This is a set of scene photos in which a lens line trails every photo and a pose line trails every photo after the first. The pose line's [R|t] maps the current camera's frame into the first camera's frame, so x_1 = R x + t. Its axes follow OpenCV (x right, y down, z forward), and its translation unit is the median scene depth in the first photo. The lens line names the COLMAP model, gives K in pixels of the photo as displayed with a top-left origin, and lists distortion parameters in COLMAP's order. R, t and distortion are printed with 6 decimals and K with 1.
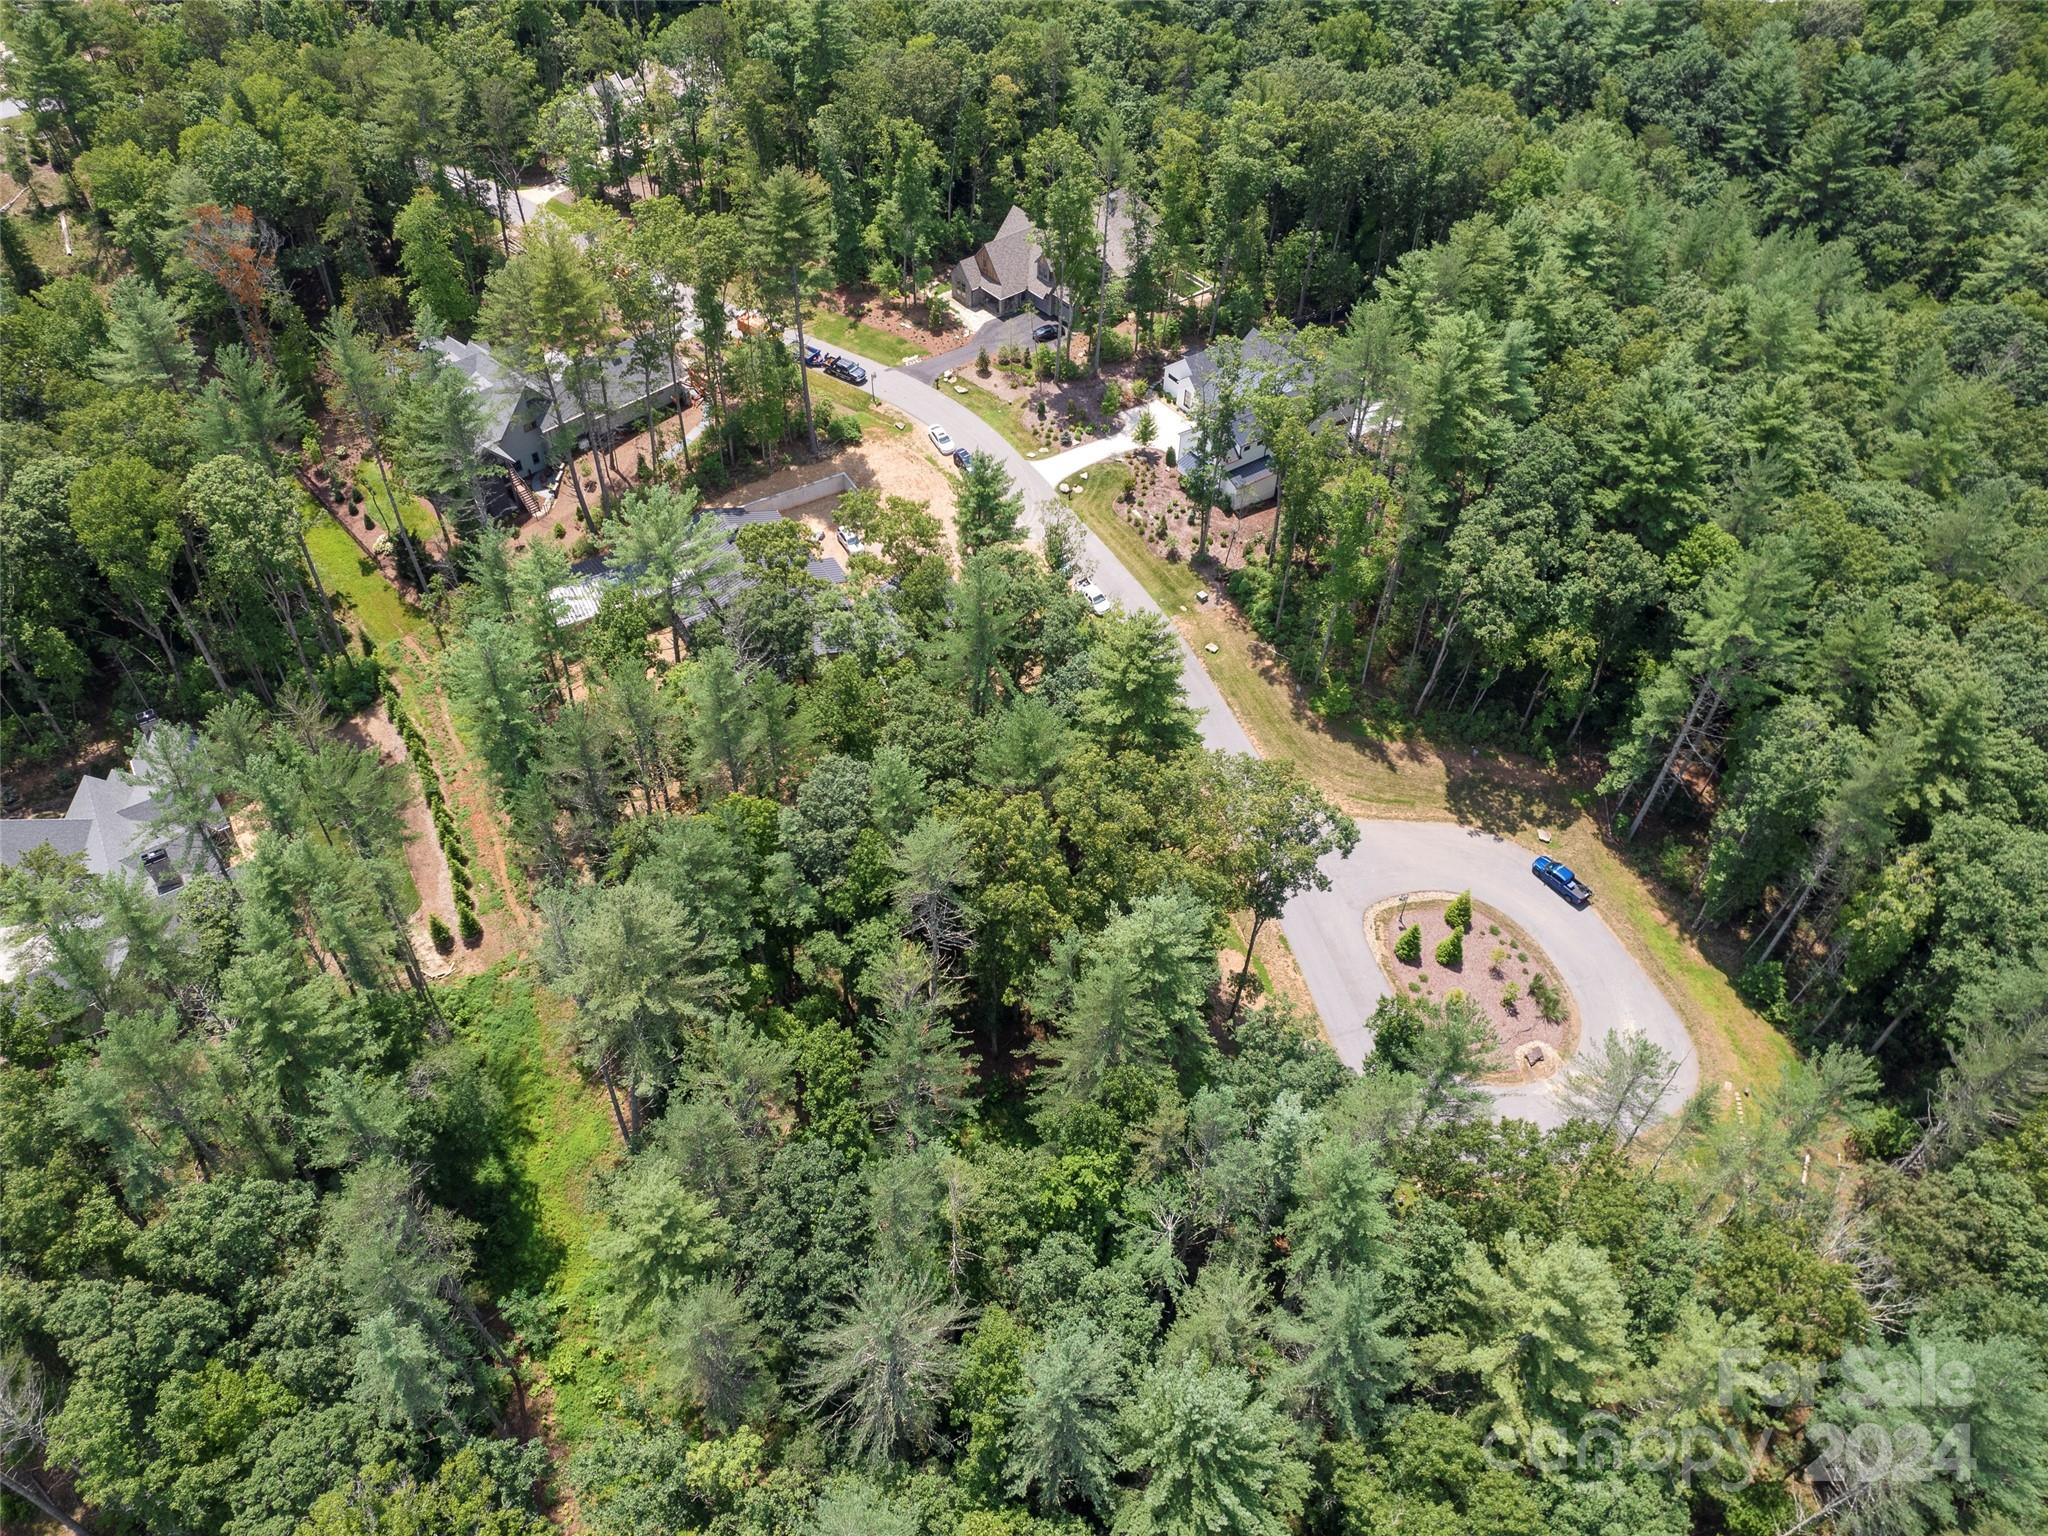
lens RADIAL K [[1456.6, 0, 1025.5], [0, 1456.6, 769.2], [0, 0, 1]] dist [-0.049032, 0.021396]
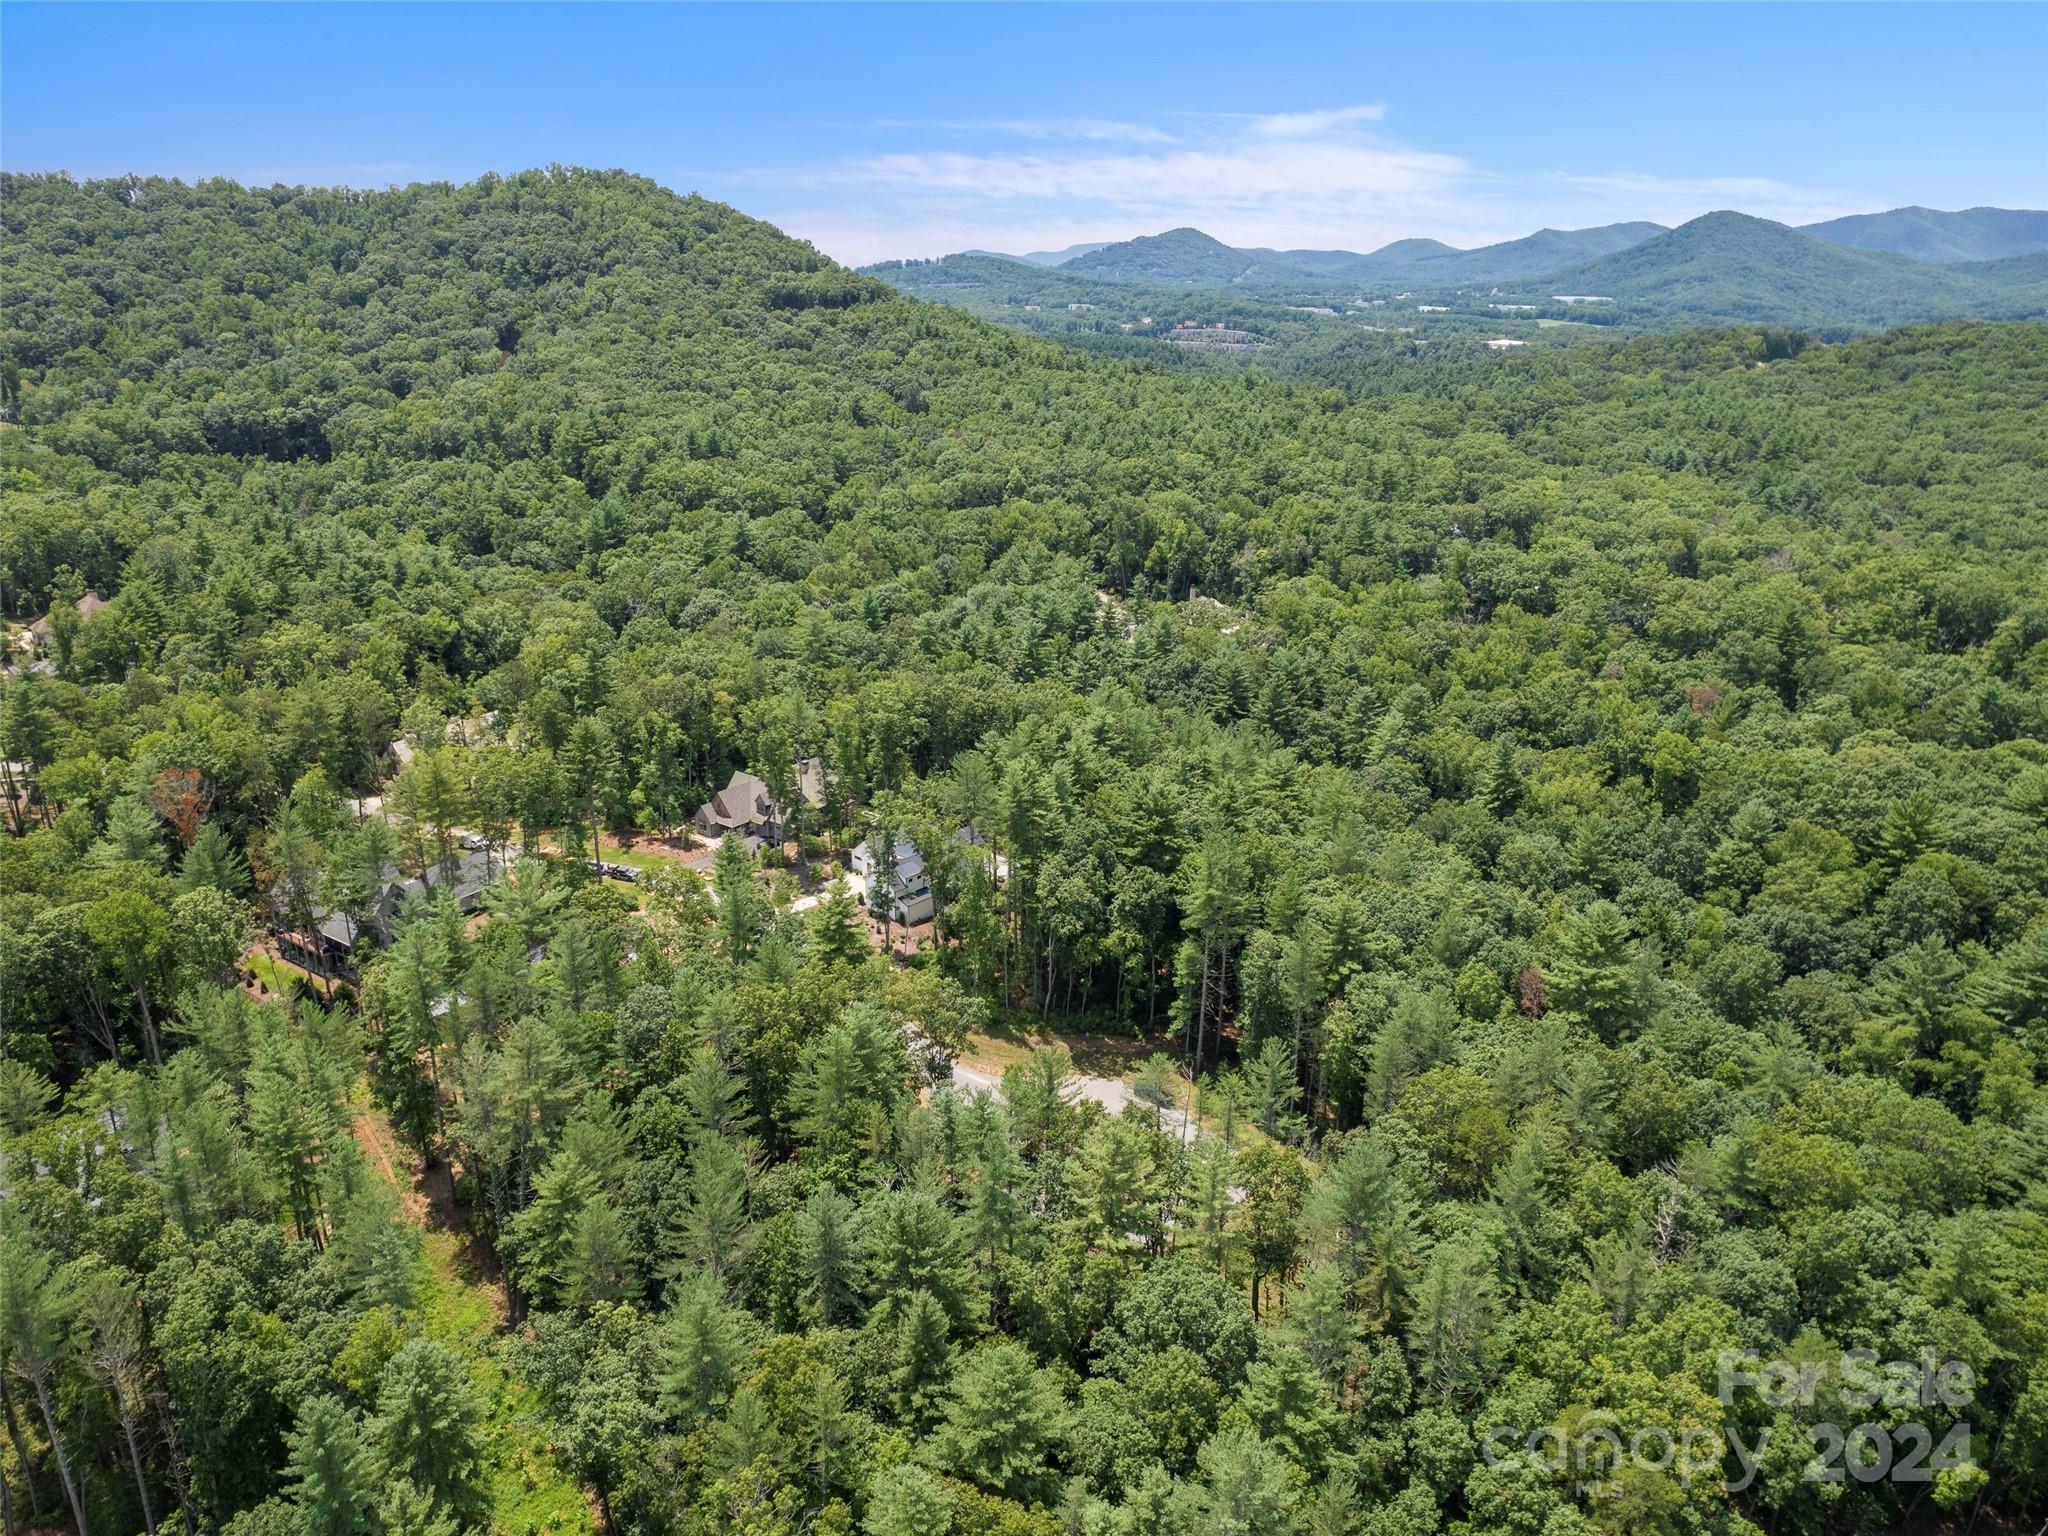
lens RADIAL K [[1299.7, 0, 1021.8], [0, 1299.7, 767.9], [0, 0, 1]] dist [-0.051422, 0.023392]
pose [[0.972946, -0.084429, 0.215055, -0.010964], [0.170340, 0.890995, -0.420848, 0.246773], [-0.156081, 0.446094, 0.881271, -0.225433]]
